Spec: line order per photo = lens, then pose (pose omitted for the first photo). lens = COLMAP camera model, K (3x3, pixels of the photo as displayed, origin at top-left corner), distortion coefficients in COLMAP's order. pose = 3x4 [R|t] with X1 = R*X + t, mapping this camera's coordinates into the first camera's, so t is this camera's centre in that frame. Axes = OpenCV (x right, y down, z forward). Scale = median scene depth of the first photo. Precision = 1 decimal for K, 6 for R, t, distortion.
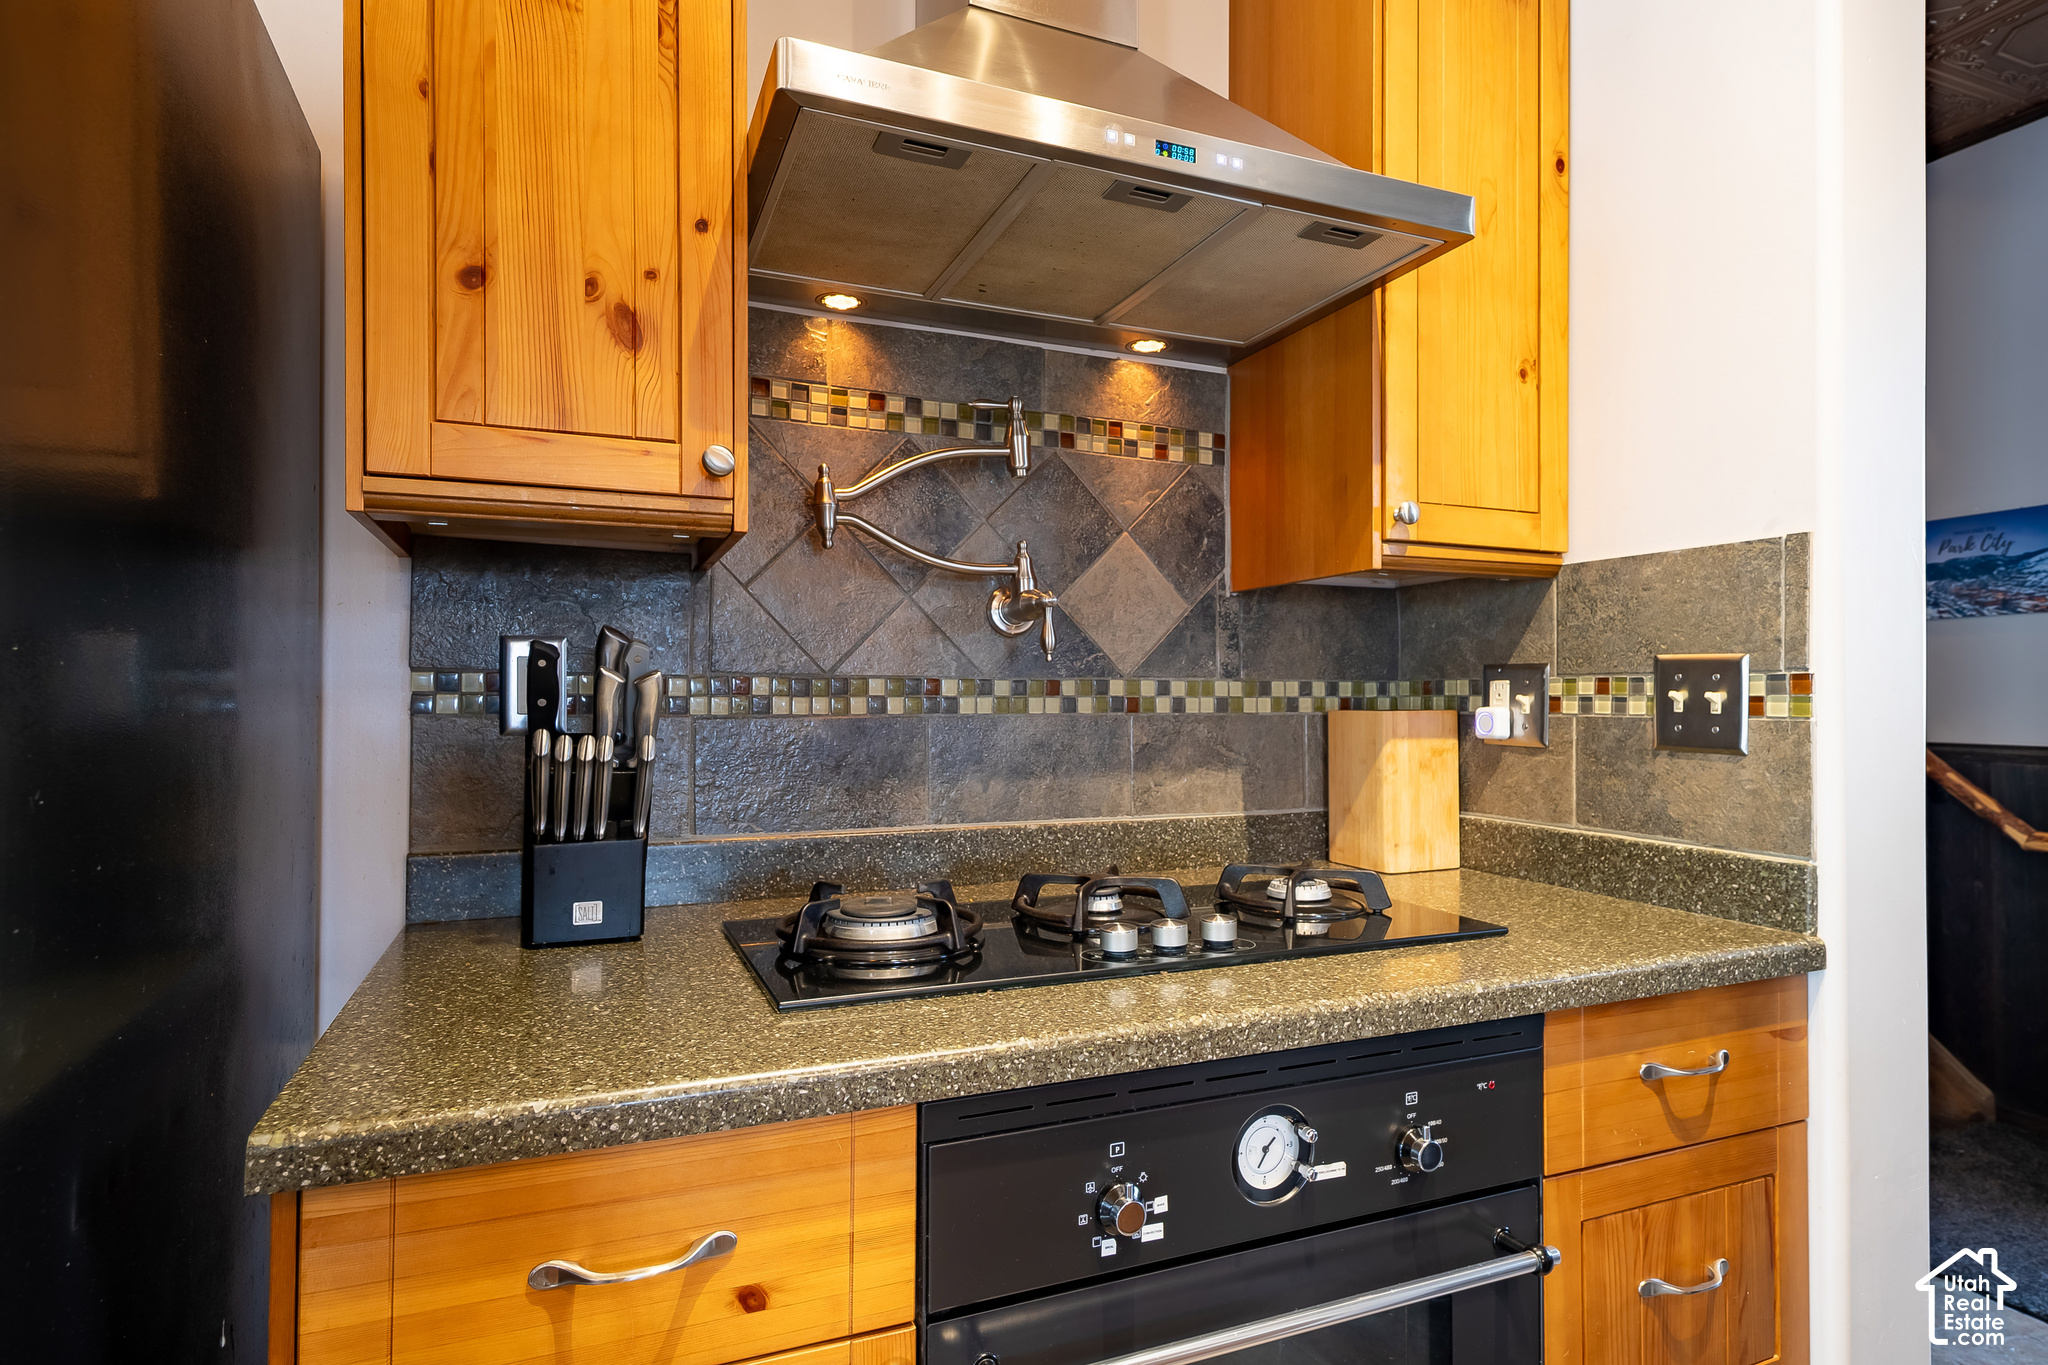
lens RADIAL K [[1103.0, 0, 1031.7], [0, 1103.0, 689.1], [0, 0, 1]] dist [0.024786, -0.000422]
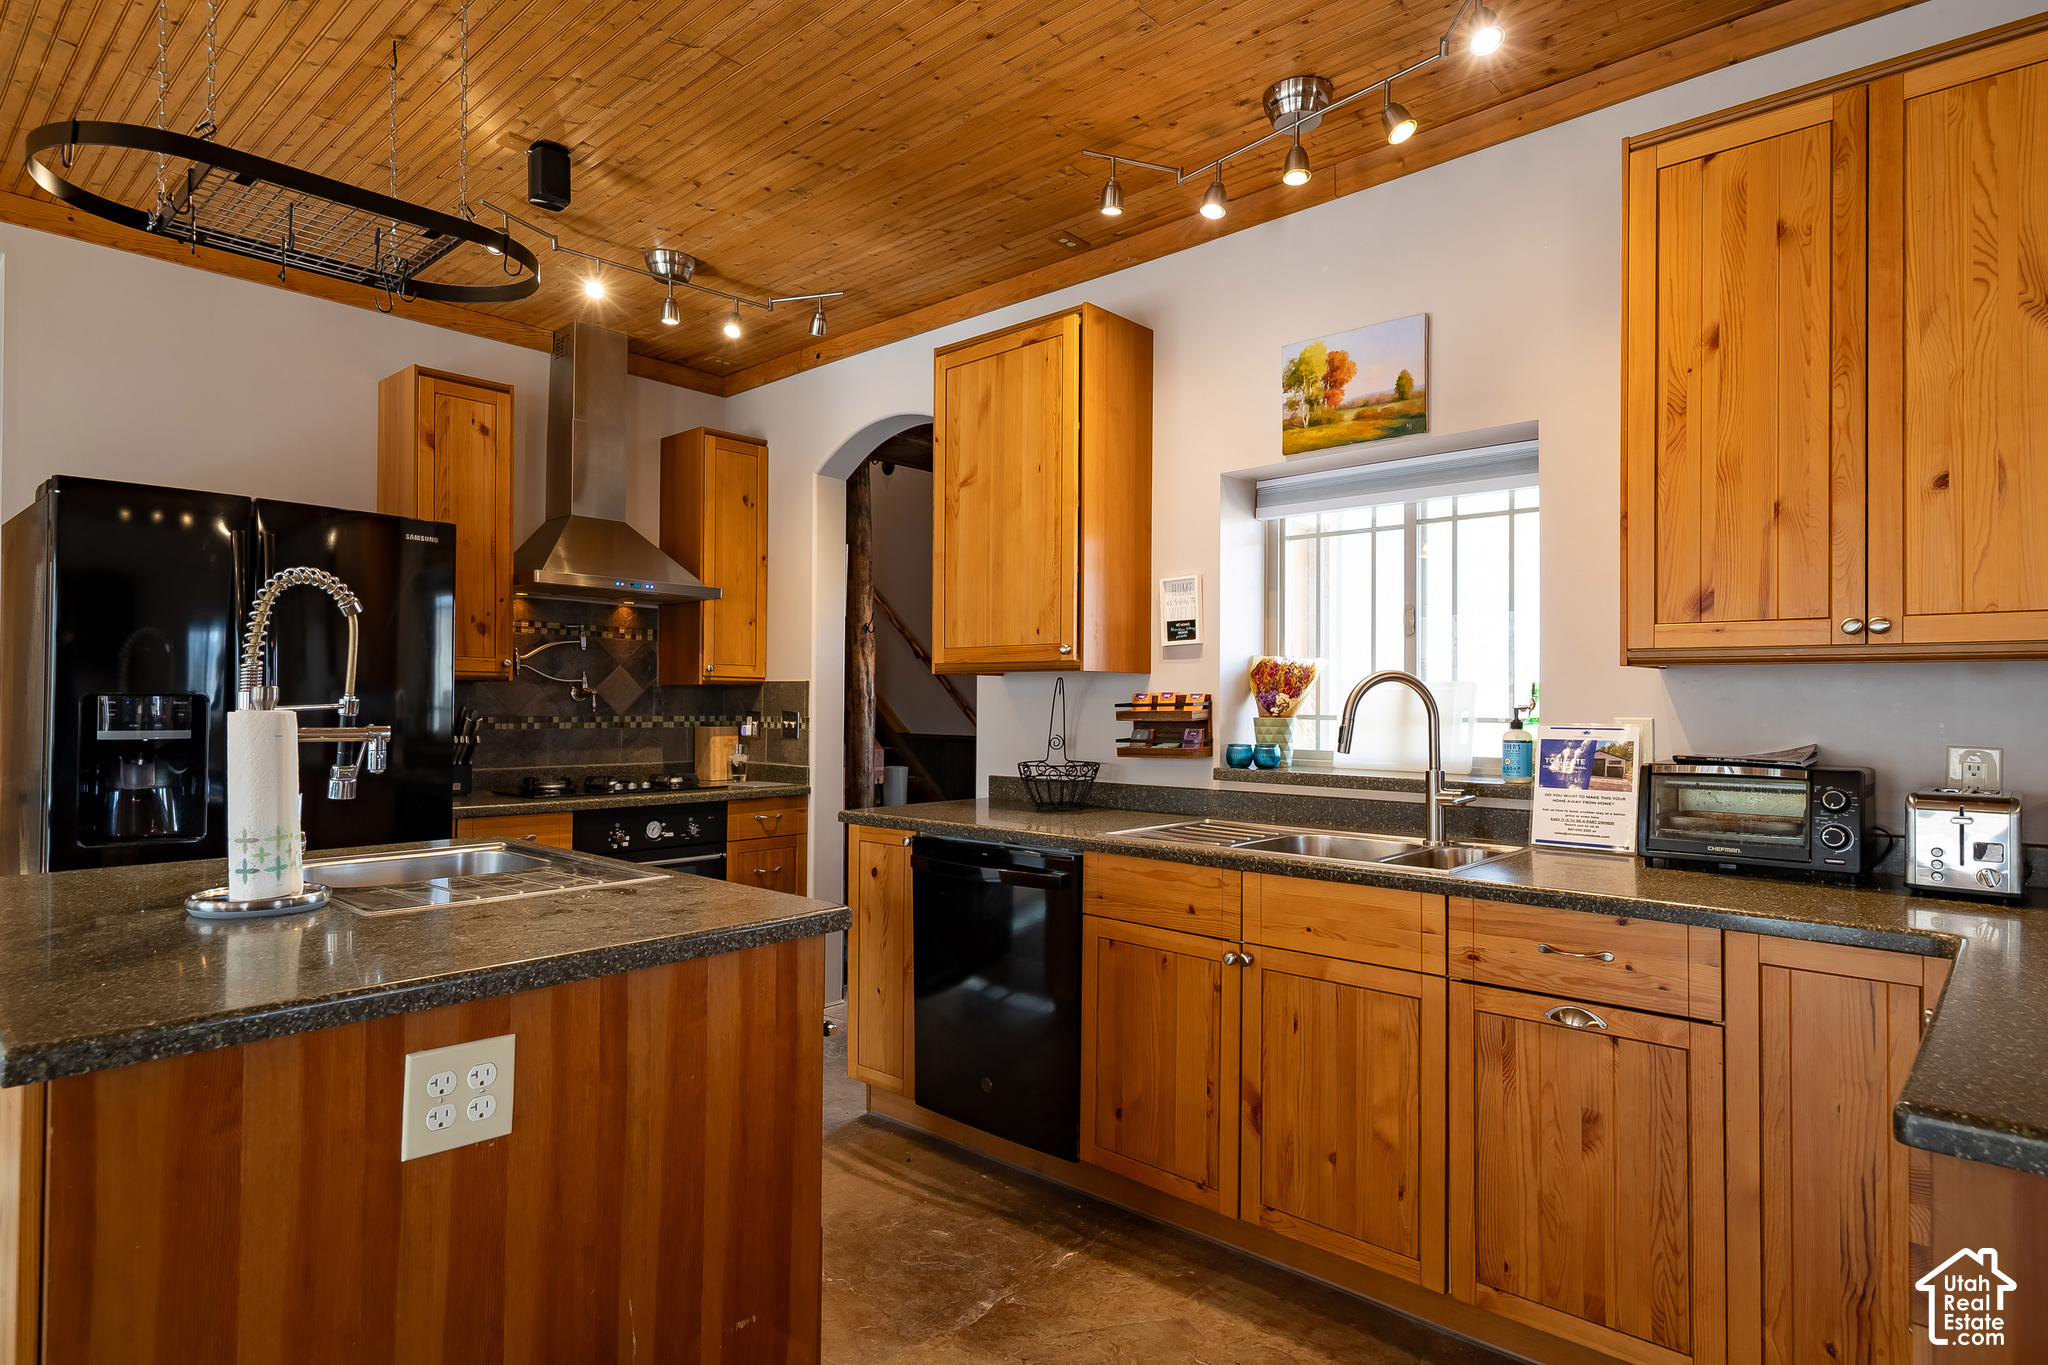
lens RADIAL K [[1103.0, 0, 1031.7], [0, 1103.0, 689.1], [0, 0, 1]] dist [0.024786, -0.000422]
pose [[0.900866, 0.011562, 0.433943, -0.213893], [-0.009835, 0.999932, -0.006226, -0.076697], [-0.433986, 0.001341, 0.900919, -2.216389]]
